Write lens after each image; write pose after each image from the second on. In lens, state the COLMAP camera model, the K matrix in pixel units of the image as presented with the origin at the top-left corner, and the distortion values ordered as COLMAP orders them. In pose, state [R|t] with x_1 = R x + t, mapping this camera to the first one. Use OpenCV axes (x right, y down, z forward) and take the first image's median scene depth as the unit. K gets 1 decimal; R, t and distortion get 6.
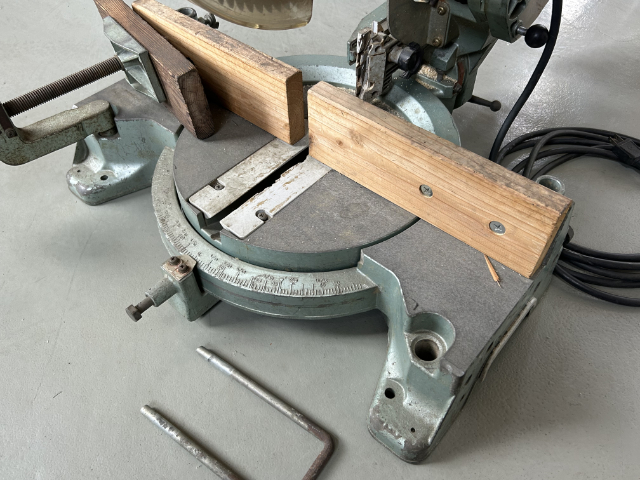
lens RADIAL K [[539.5, 0, 320.0], [0, 539.5, 240.0], [0, 0, 1]] dist [0.081595, -0.136842]
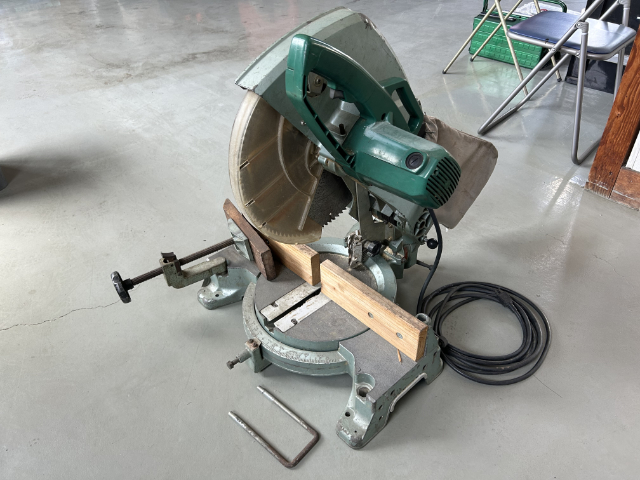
lens RADIAL K [[476.0, 0, 320.0], [0, 476.0, 240.0], [0, 0, 1]] dist [0.043752, -0.003035]
pose [[0.993392, 0.050307, -0.103154, 0.155682], [-0.069878, 0.978127, -0.195918, -0.000537], [0.091042, 0.201832, 0.975180, -0.796051]]
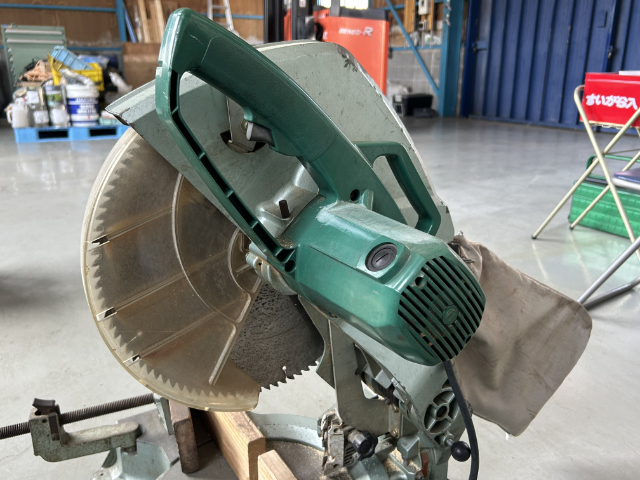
lens RADIAL K [[539.5, 0, 320.0], [0, 539.5, 240.0], [0, 0, 1]] dist [0.081595, -0.136842]
pose [[0.954144, 0.112837, -0.277267, 0.373198], [-0.241840, 0.836427, -0.491836, -0.104534], [0.176417, 0.536337, 0.825361, -0.243221]]
